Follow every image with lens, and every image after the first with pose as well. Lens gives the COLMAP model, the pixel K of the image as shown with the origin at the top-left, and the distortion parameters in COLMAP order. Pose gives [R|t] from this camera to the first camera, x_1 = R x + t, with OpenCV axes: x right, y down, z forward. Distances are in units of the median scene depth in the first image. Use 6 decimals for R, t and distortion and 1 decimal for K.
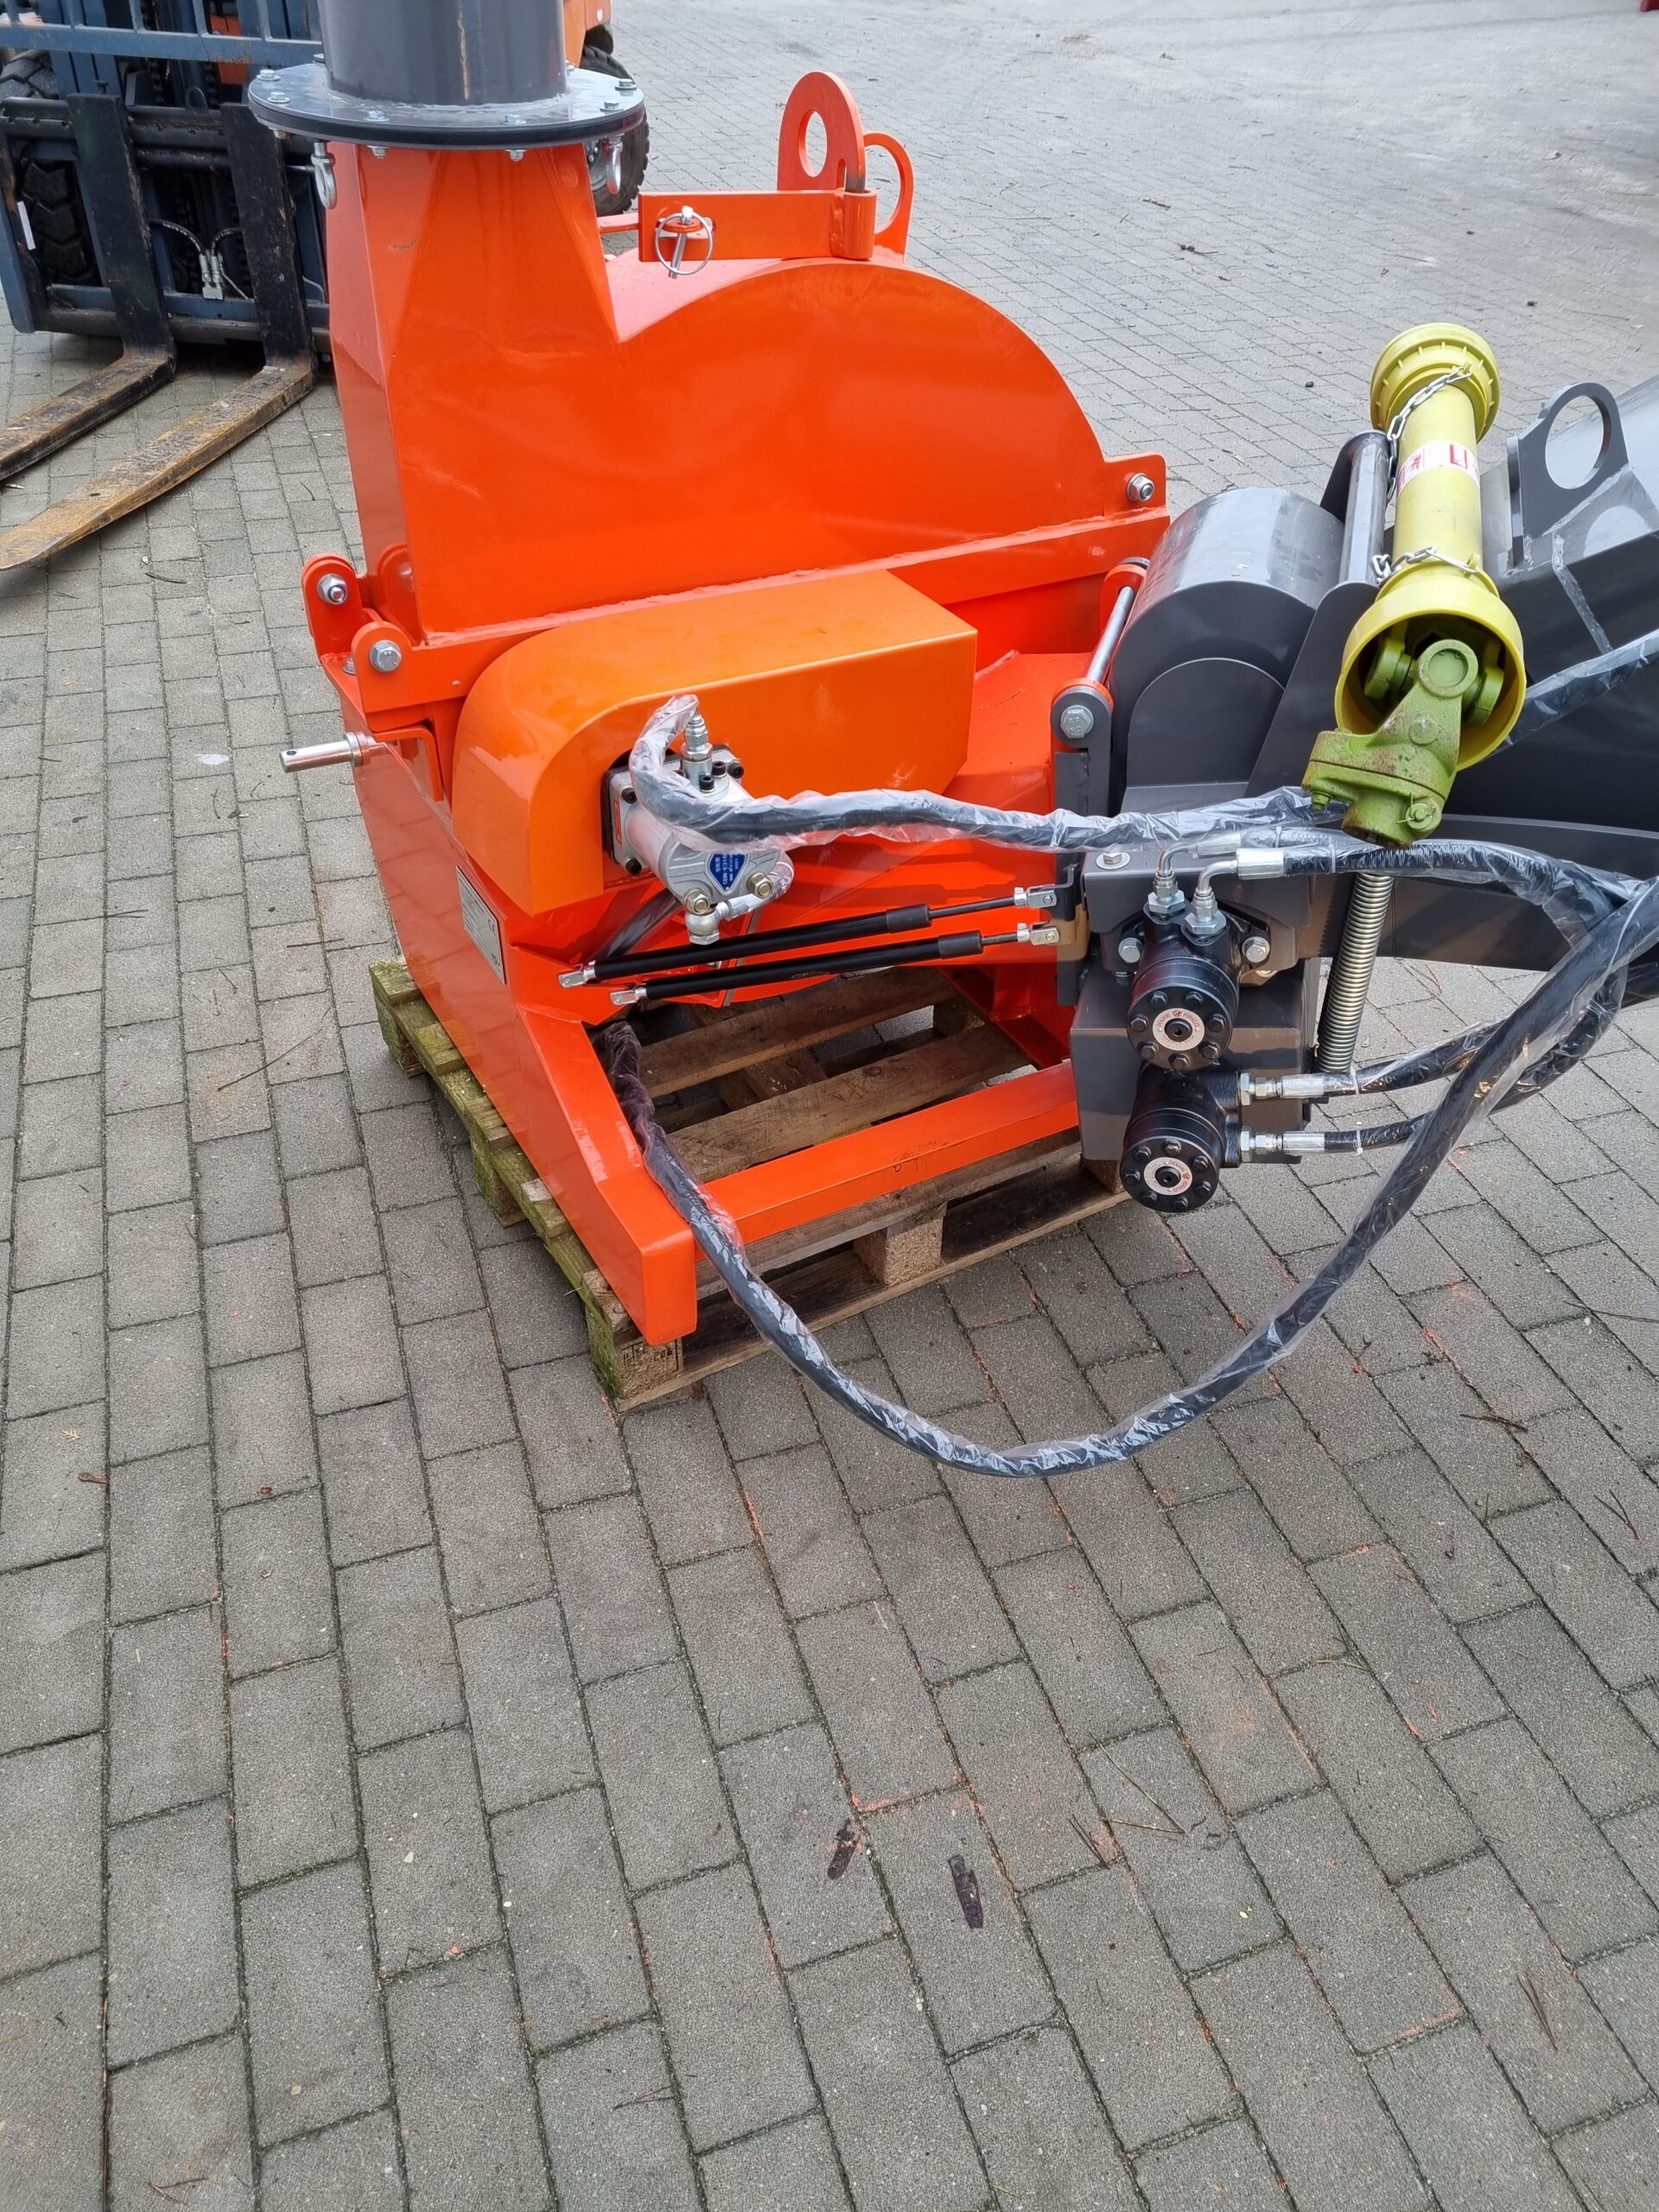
lens RADIAL K [[1657.5, 0, 849.4], [0, 1657.5, 1098.2], [0, 0, 1]] dist [0.068322, -0.050559]
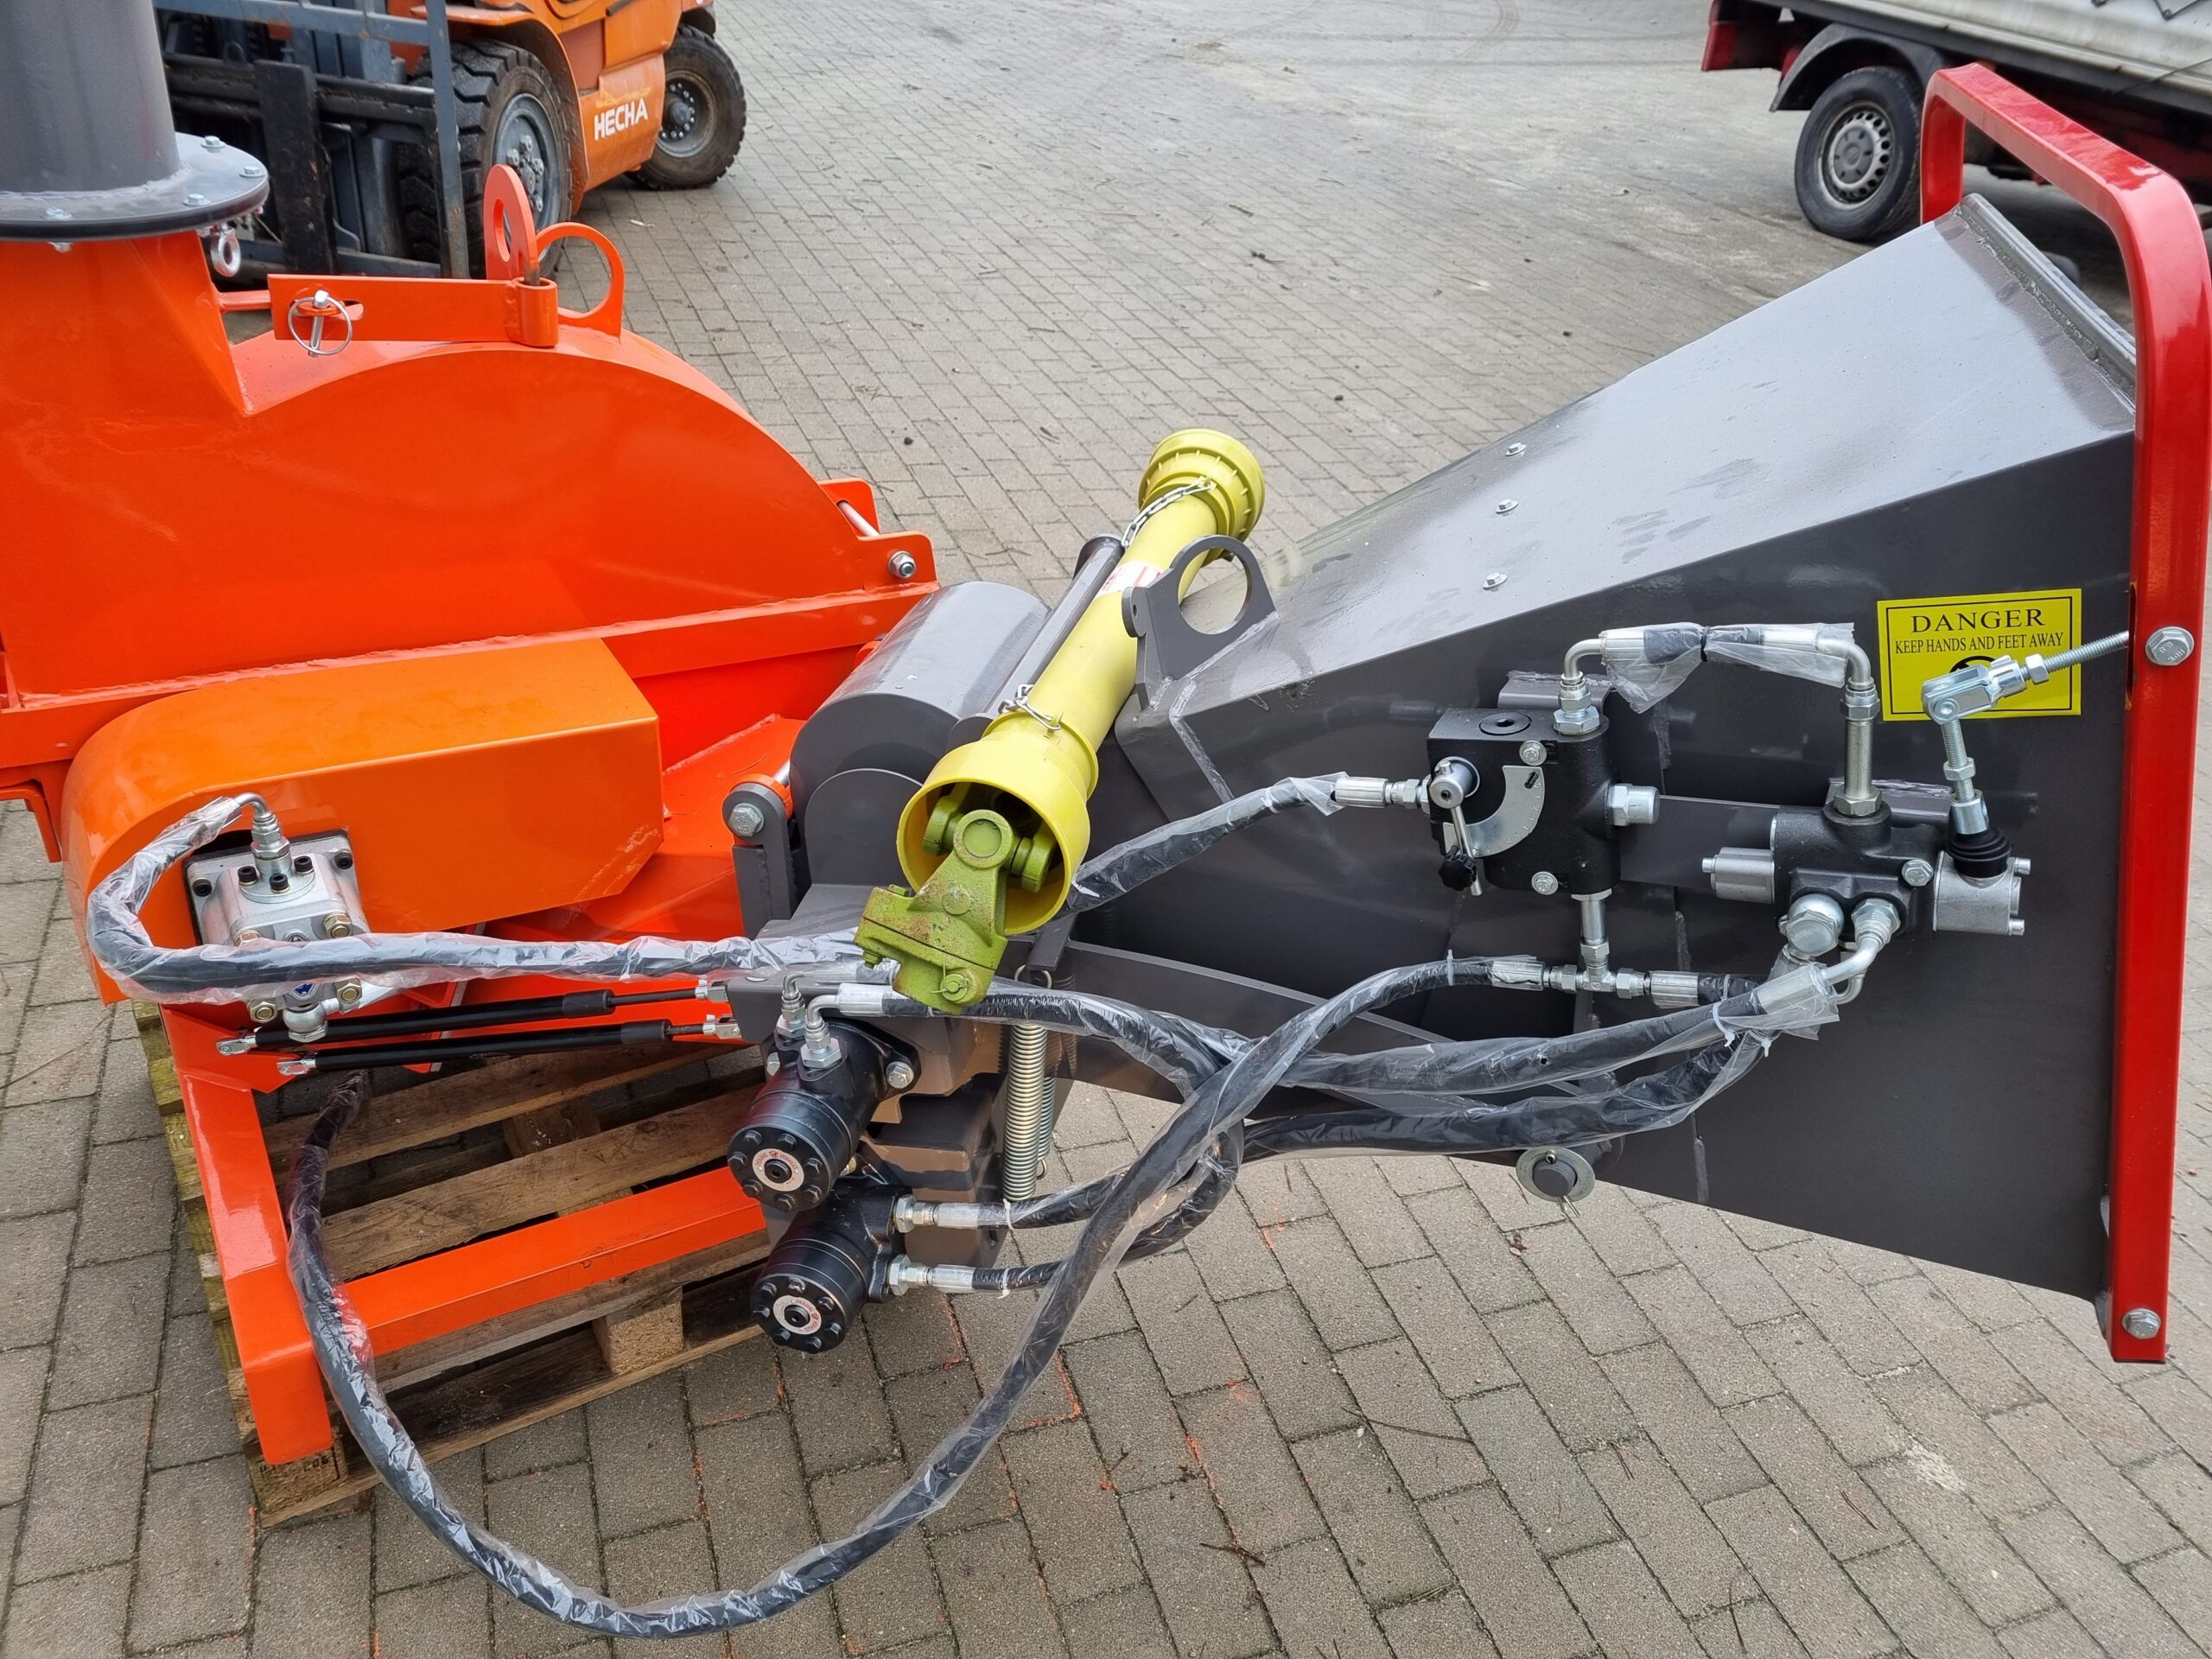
lens RADIAL K [[1657.5, 0, 1125.5], [0, 1657.5, 838.8], [0, 0, 1]] dist [0.068322, -0.050559]
pose [[0.996828, 0.051522, 0.060652, 0.261266], [-0.044987, 0.993499, -0.104574, -0.109852], [-0.065645, 0.101513, 0.992666, 0.031959]]
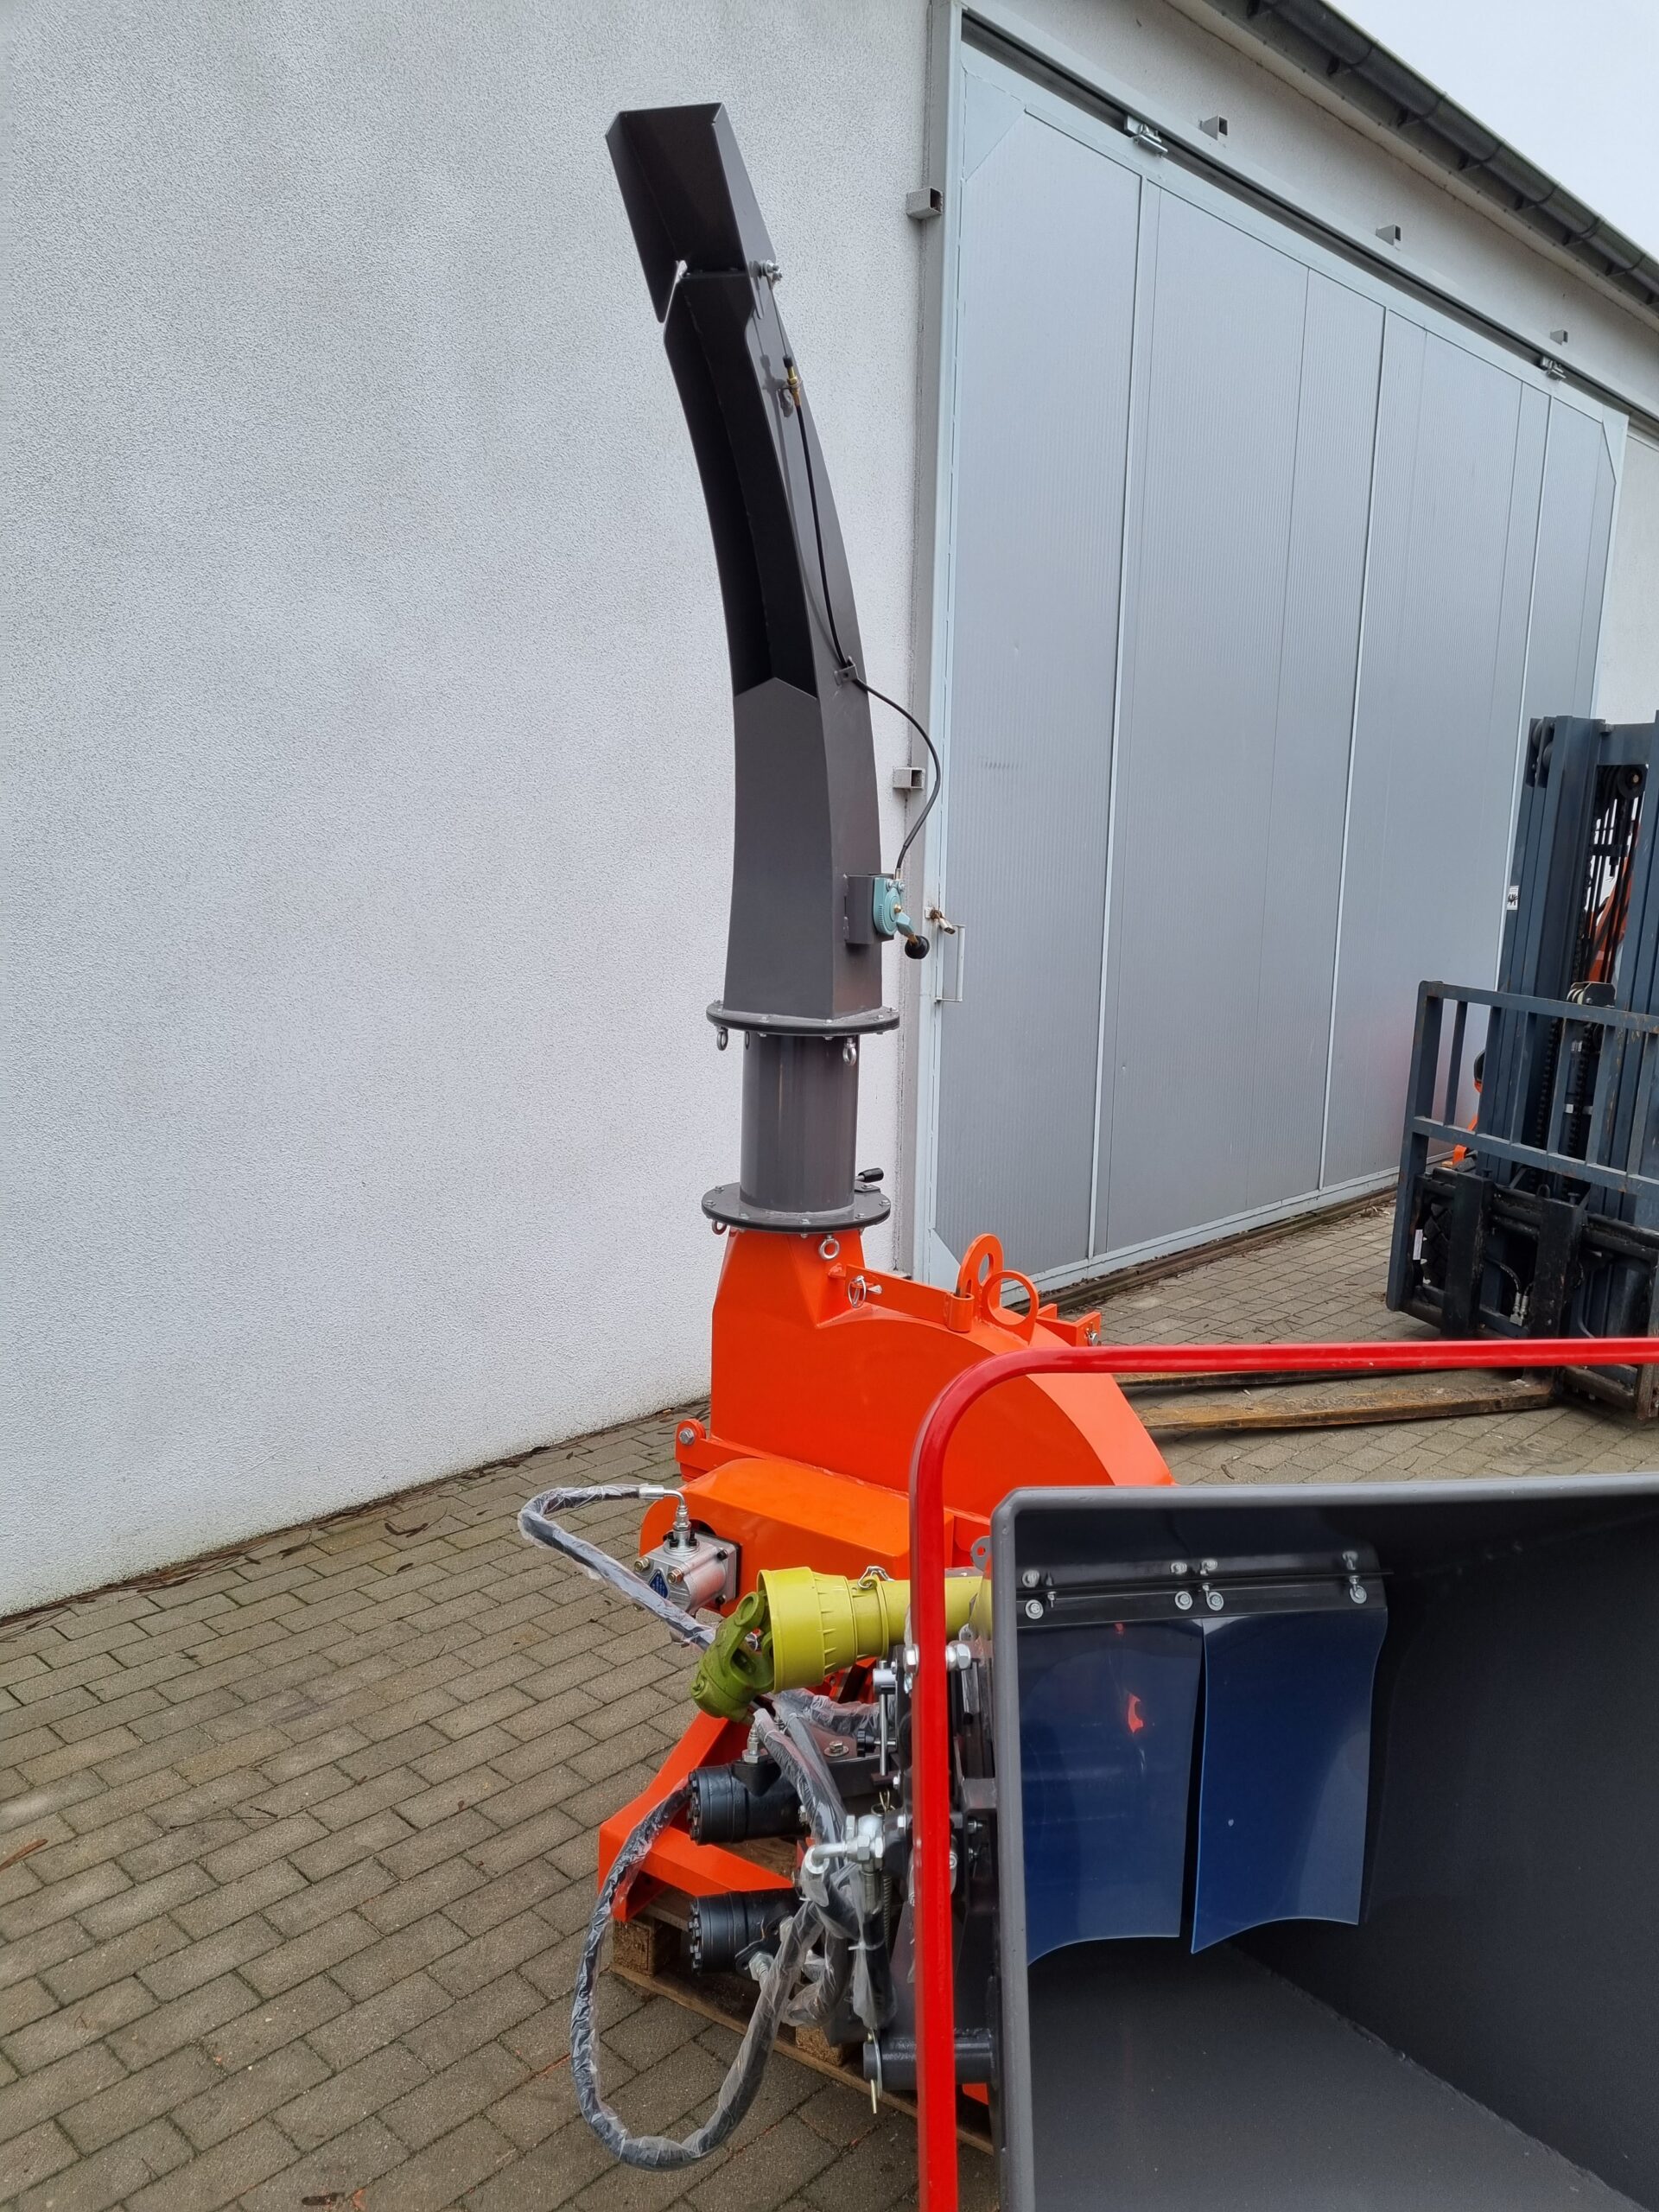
lens RADIAL K [[1657.5, 0, 852.9], [0, 1657.5, 1114.2], [0, 0, 1]] dist [0.068322, -0.050559]
pose [[0.469498, 0.143777, -0.871149, 1.170081], [-0.568931, 0.803775, -0.173963, -0.283722], [0.675195, 0.577299, 0.459170, 0.051803]]
